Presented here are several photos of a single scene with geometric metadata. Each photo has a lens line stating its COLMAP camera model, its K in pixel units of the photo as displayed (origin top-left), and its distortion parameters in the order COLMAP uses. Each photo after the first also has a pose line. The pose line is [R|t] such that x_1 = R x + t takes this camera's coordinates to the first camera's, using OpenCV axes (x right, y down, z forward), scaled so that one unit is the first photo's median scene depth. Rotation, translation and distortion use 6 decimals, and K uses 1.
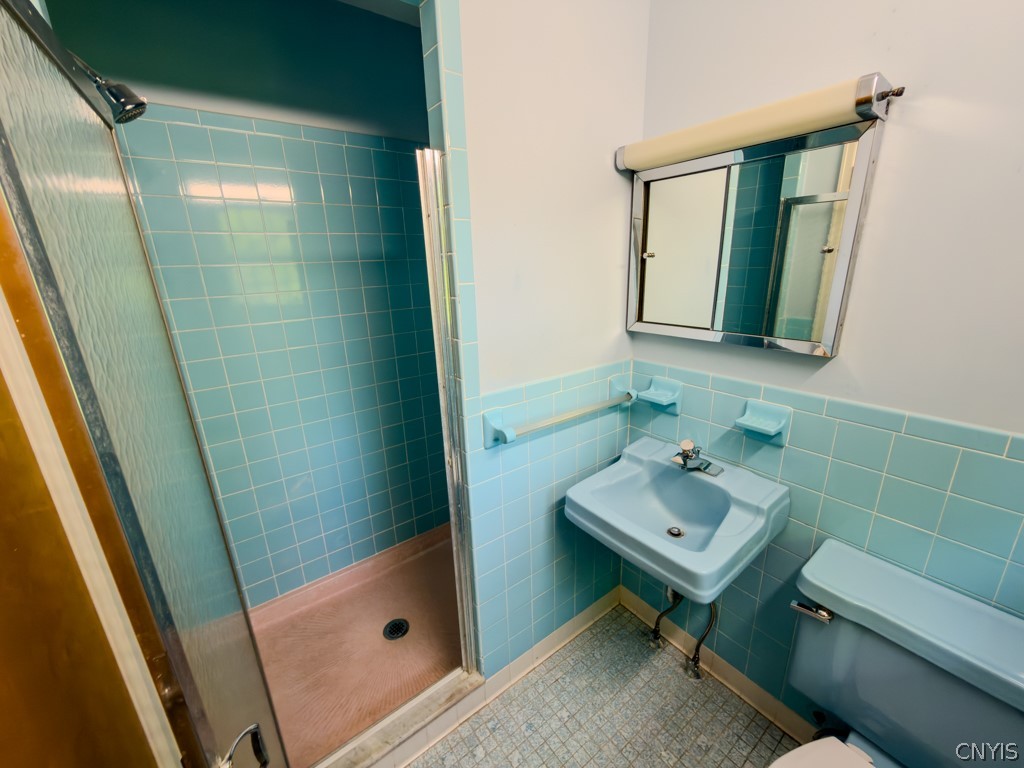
lens RADIAL K [[408.1, 0, 517.0], [0, 408.1, 384.1], [0, 0, 1]] dist [0.000619, -0.000212]
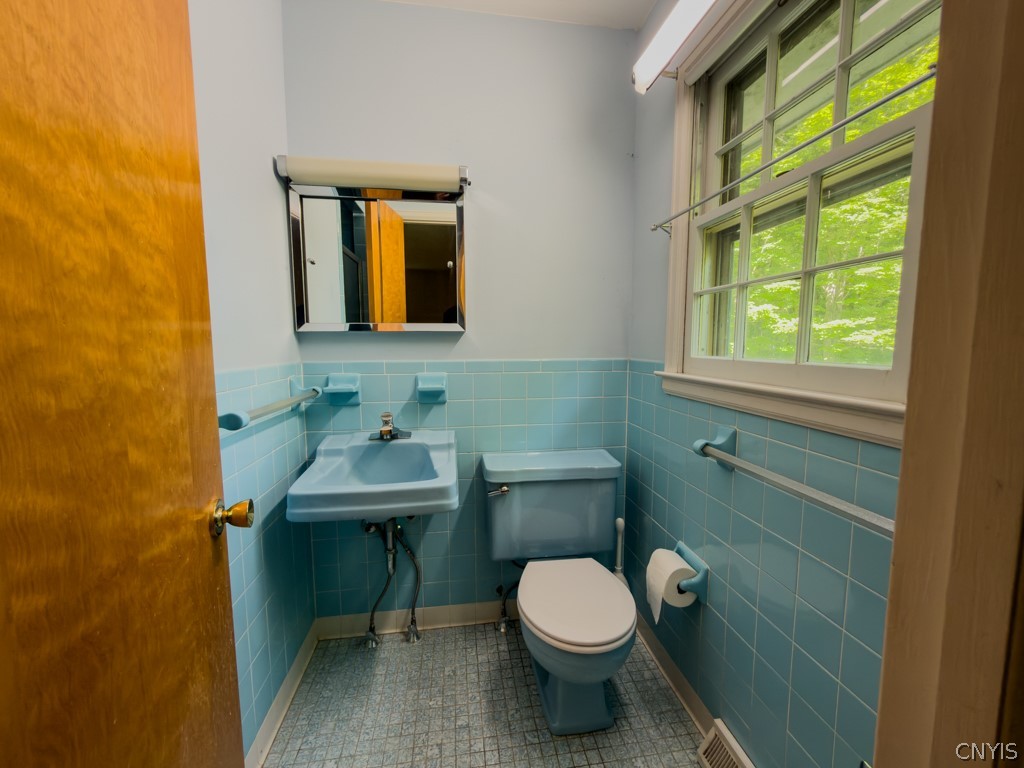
lens RADIAL K [[408.1, 0, 515.4], [0, 408.1, 383.6], [0, 0, 1]] dist [0.000619, -0.000212]
pose [[0.473279, -0.064169, 0.878572, -0.385394], [0.242600, 0.968271, -0.059966, 0.193248], [-0.846848, 0.241522, 0.473830, 0.094408]]
